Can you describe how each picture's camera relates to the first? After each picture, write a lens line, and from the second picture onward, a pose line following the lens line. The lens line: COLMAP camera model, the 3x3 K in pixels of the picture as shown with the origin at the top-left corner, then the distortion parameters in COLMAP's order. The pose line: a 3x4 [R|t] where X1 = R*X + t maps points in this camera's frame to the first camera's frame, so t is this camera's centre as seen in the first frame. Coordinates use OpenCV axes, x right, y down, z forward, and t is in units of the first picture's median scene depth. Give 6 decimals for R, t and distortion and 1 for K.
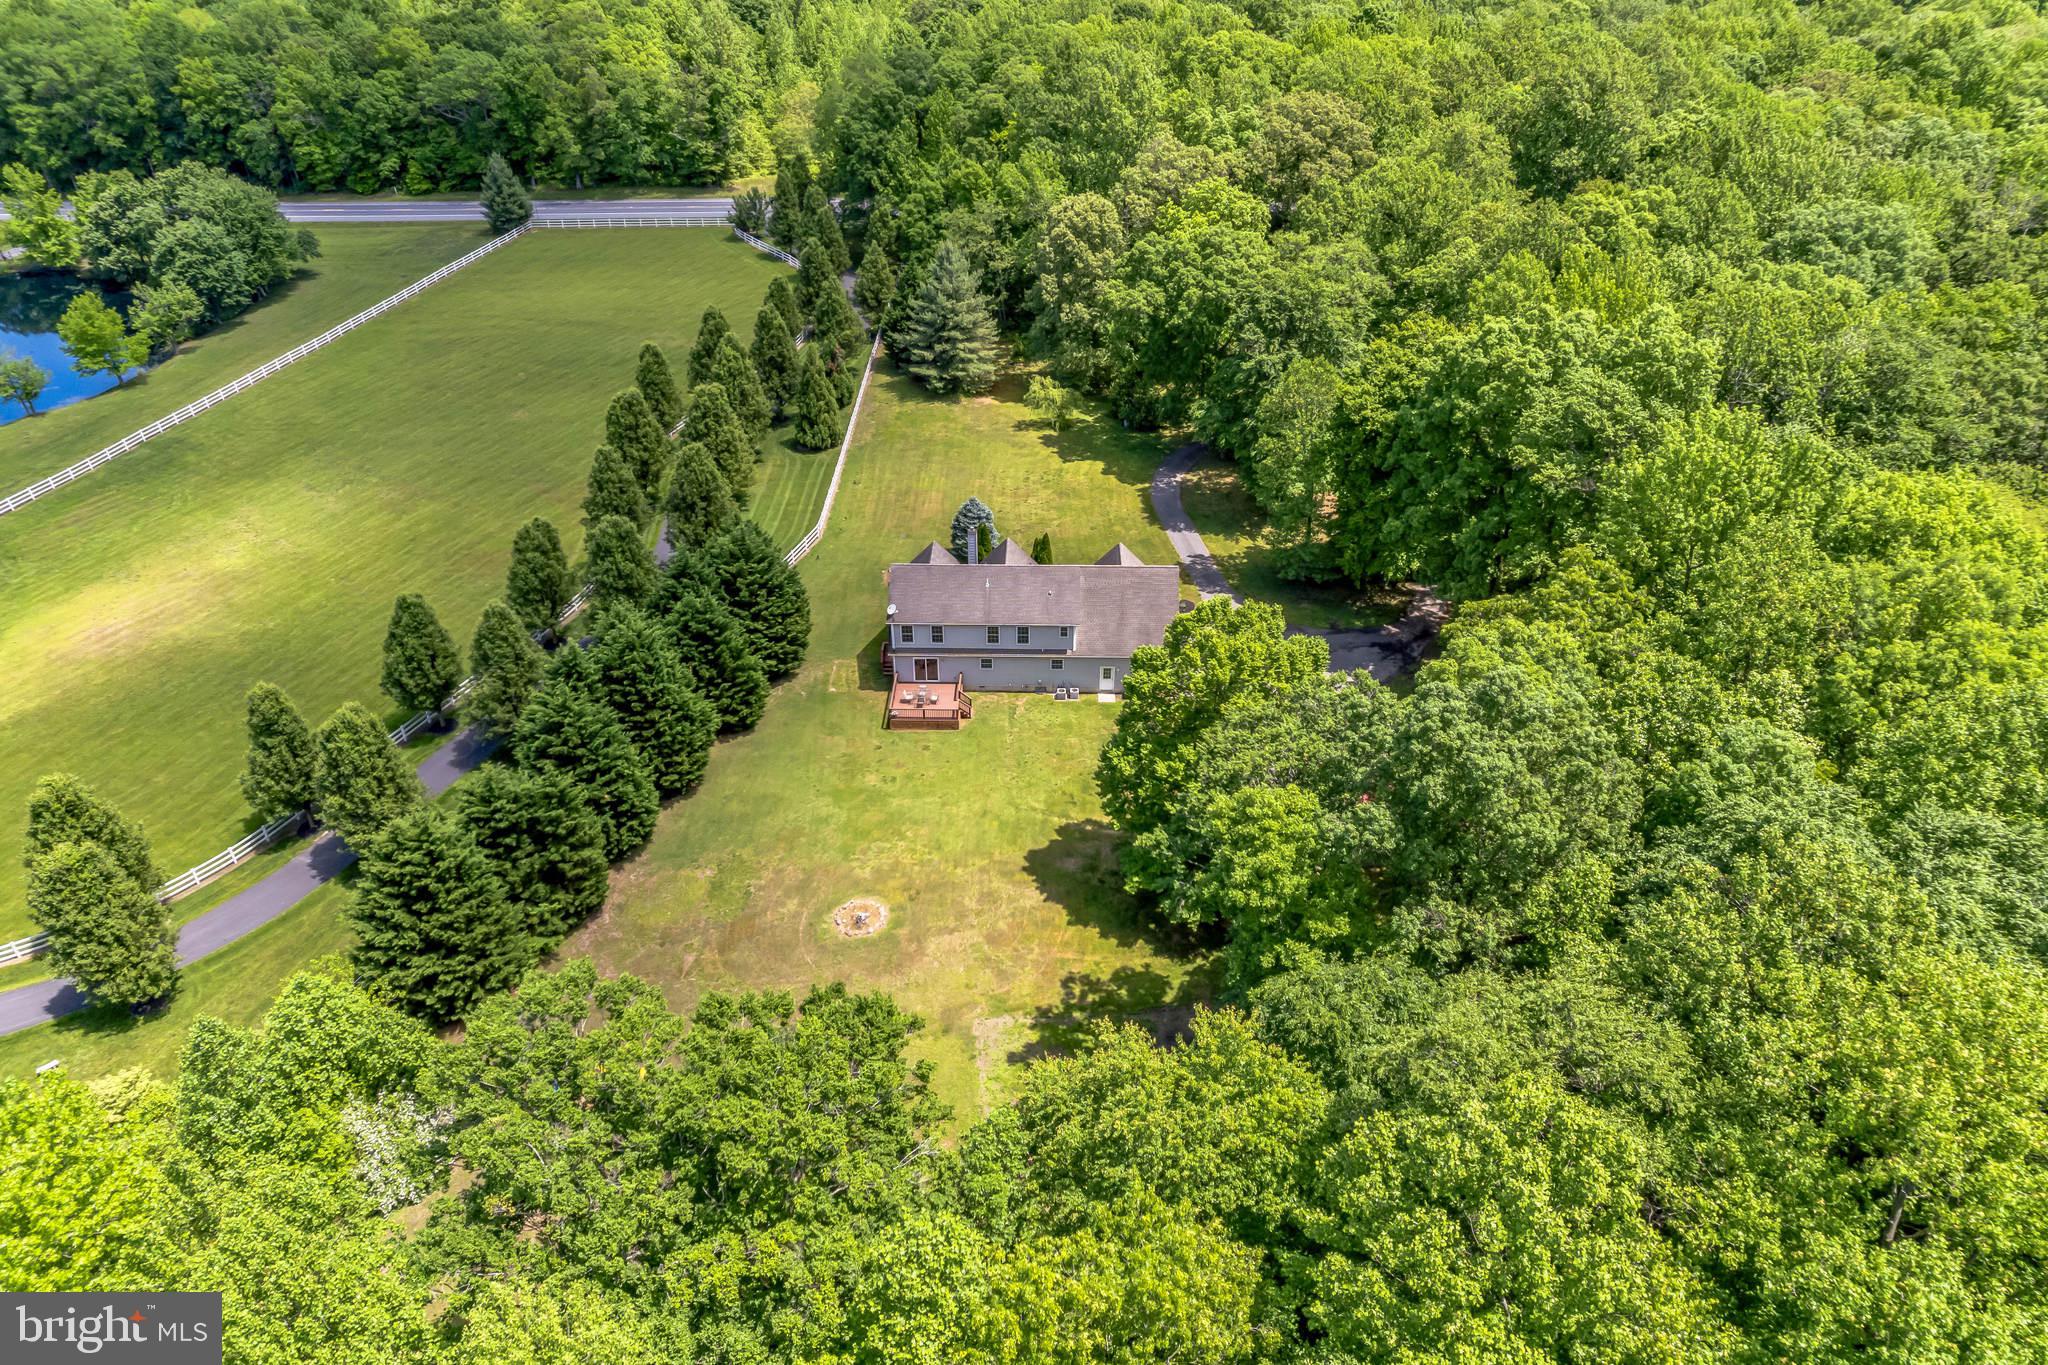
lens RADIAL K [[1347.1, 0, 1018.6], [0, 1347.1, 690.7], [0, 0, 1]] dist [-0.076849, 0.070726]
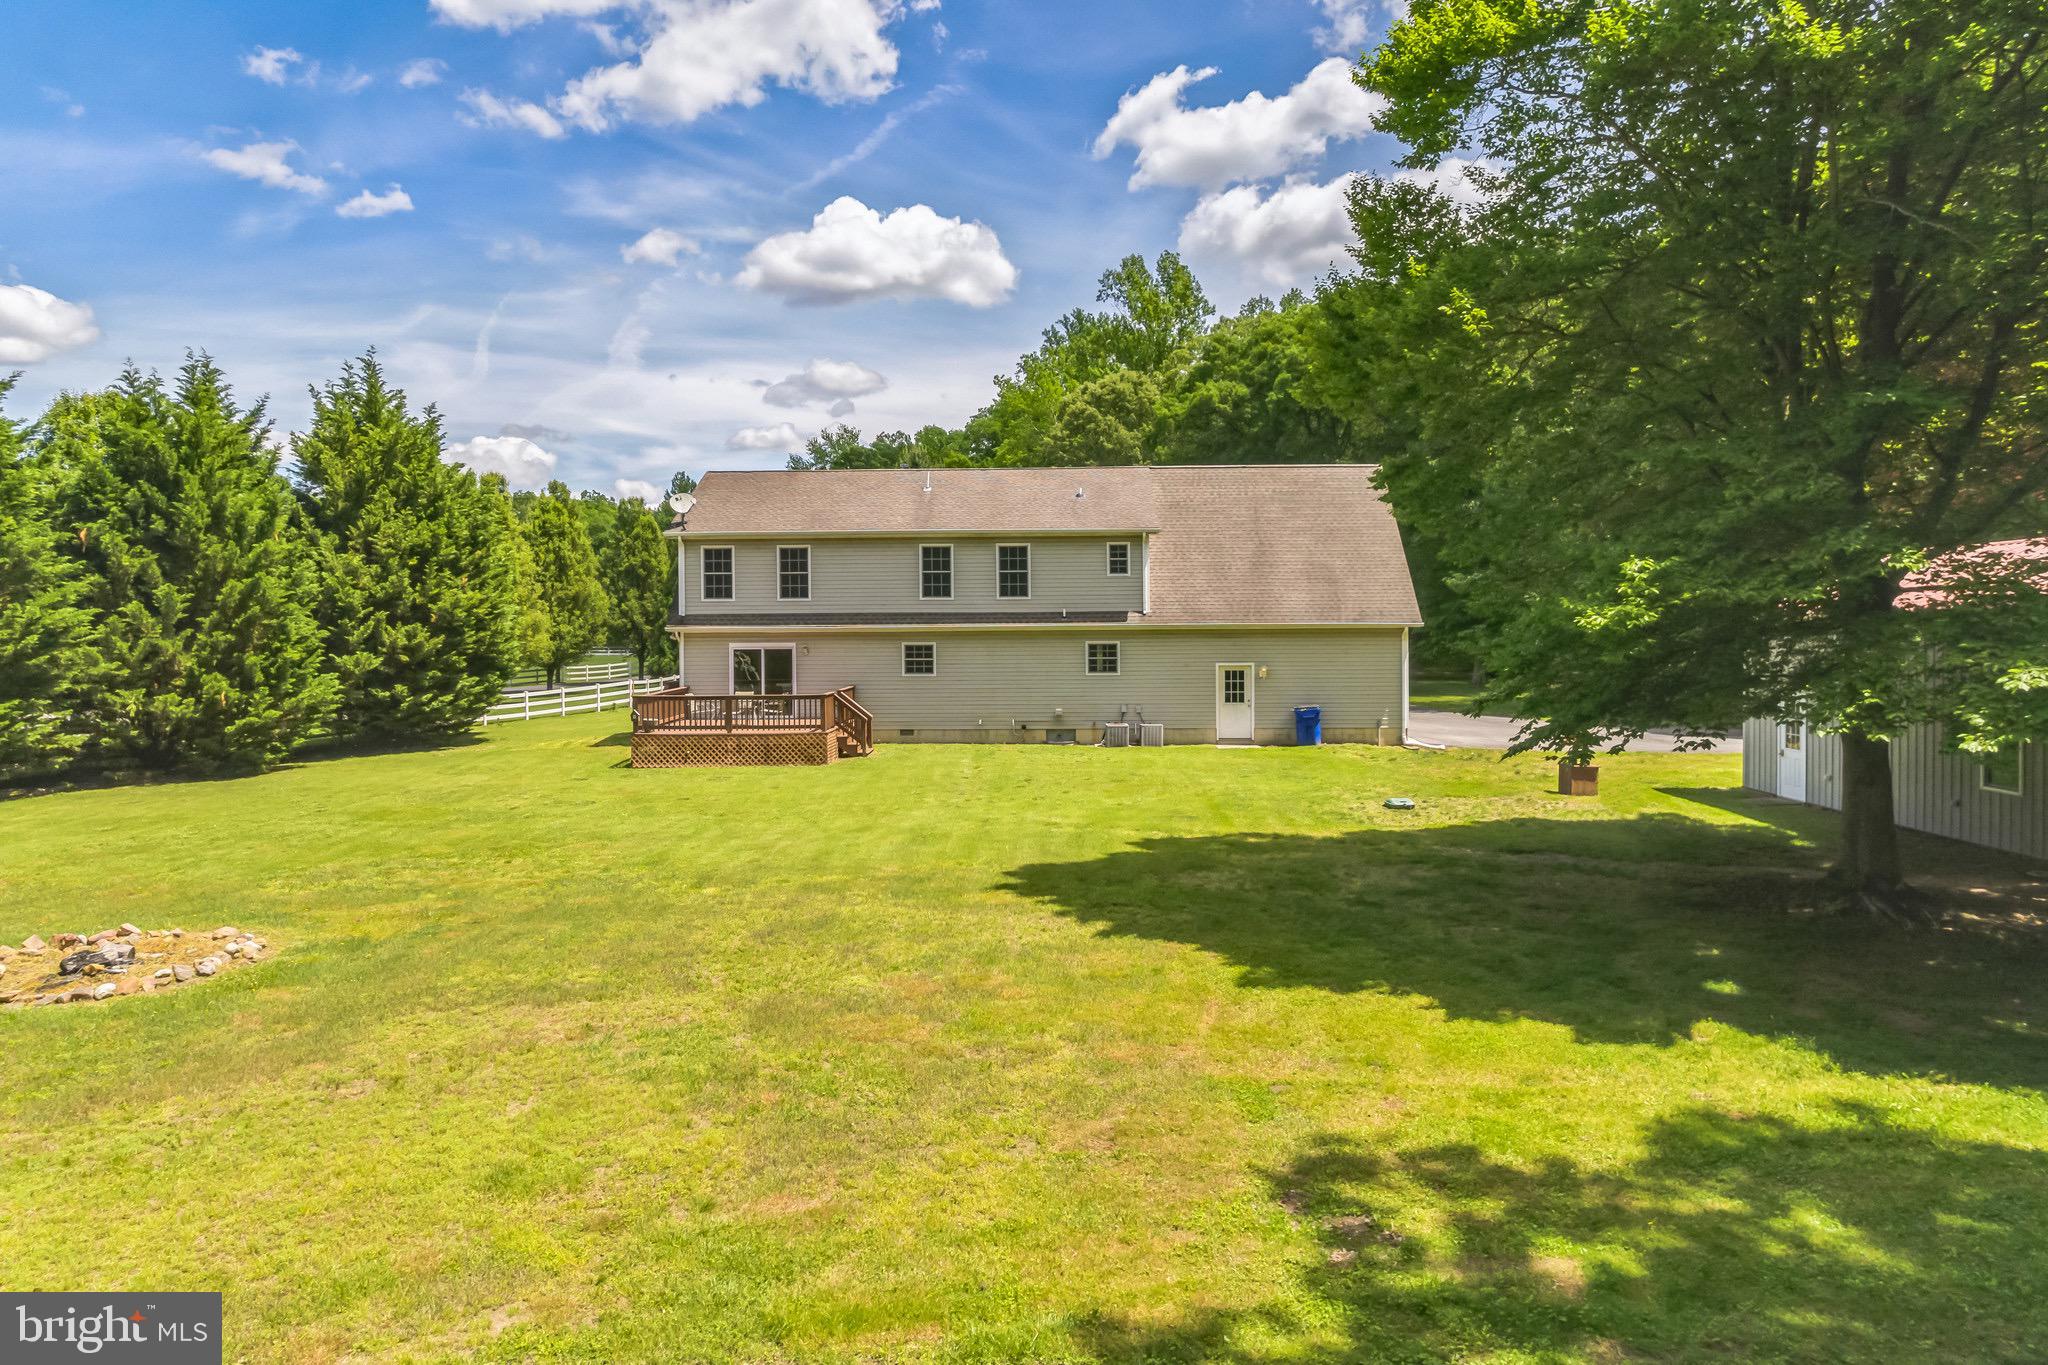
lens RADIAL K [[1360.3, 0, 1018.1], [0, 1360.3, 678.8], [0, 0, 1]] dist [-0.092038, 0.085594]
pose [[0.999965, -0.004092, -0.007333, 0.005317], [-0.000302, 0.855150, -0.518380, 0.135905], [0.008392, 0.518364, 0.855119, 0.488768]]
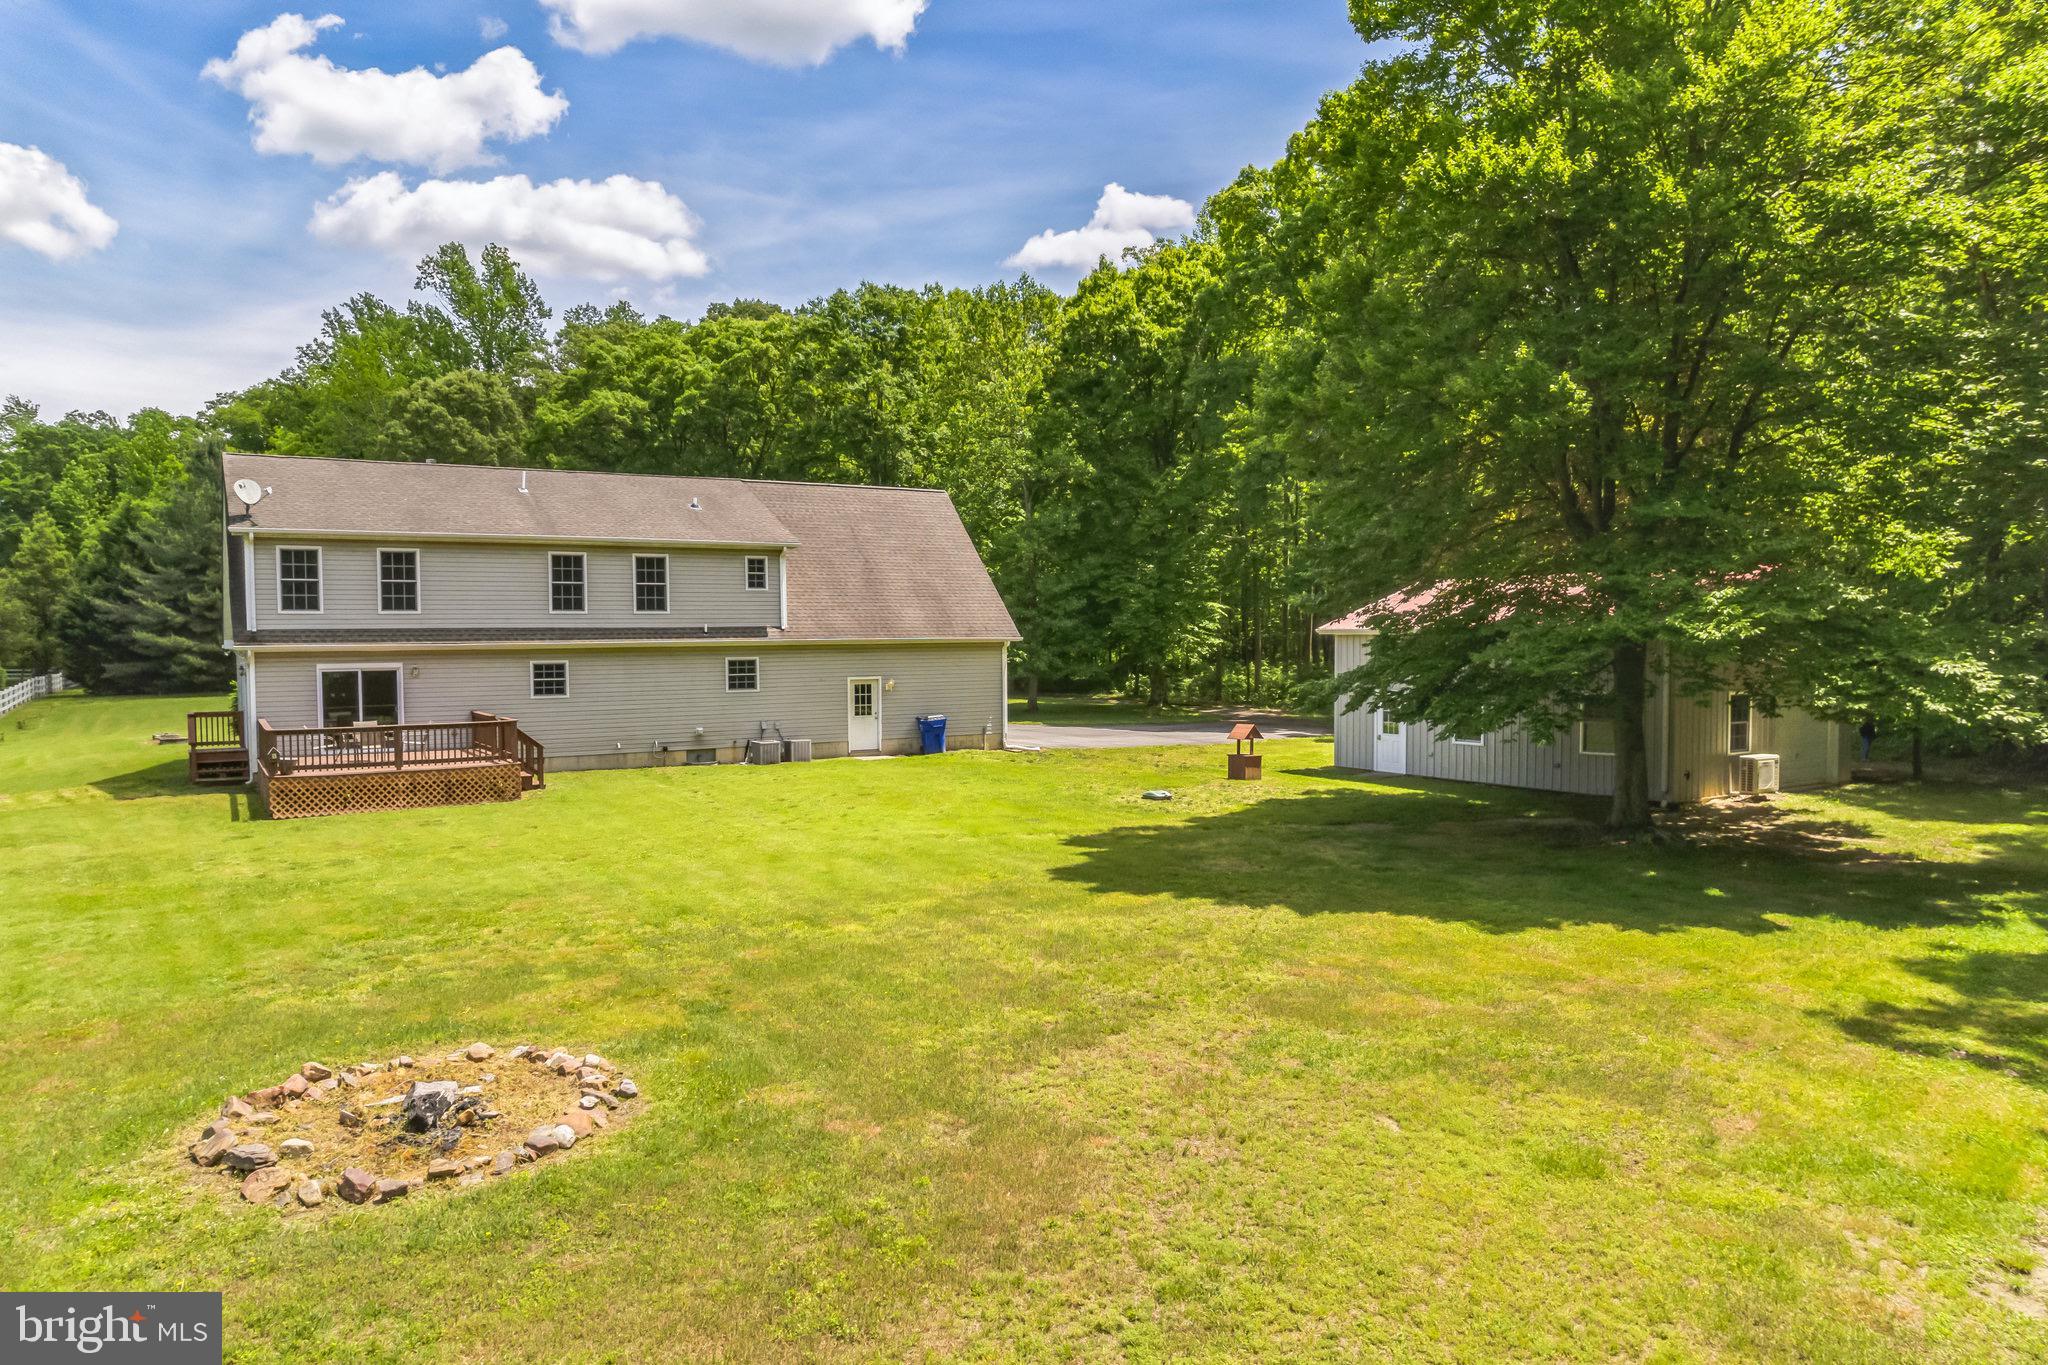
lens RADIAL K [[1347.1, 0, 1018.6], [0, 1347.1, 690.7], [0, 0, 1]] dist [-0.076849, 0.070726]
pose [[0.834261, -0.027810, 0.550668, -0.082315], [0.310368, 0.849156, -0.427323, 0.122269], [-0.455719, 0.527409, 0.717049, 0.509325]]
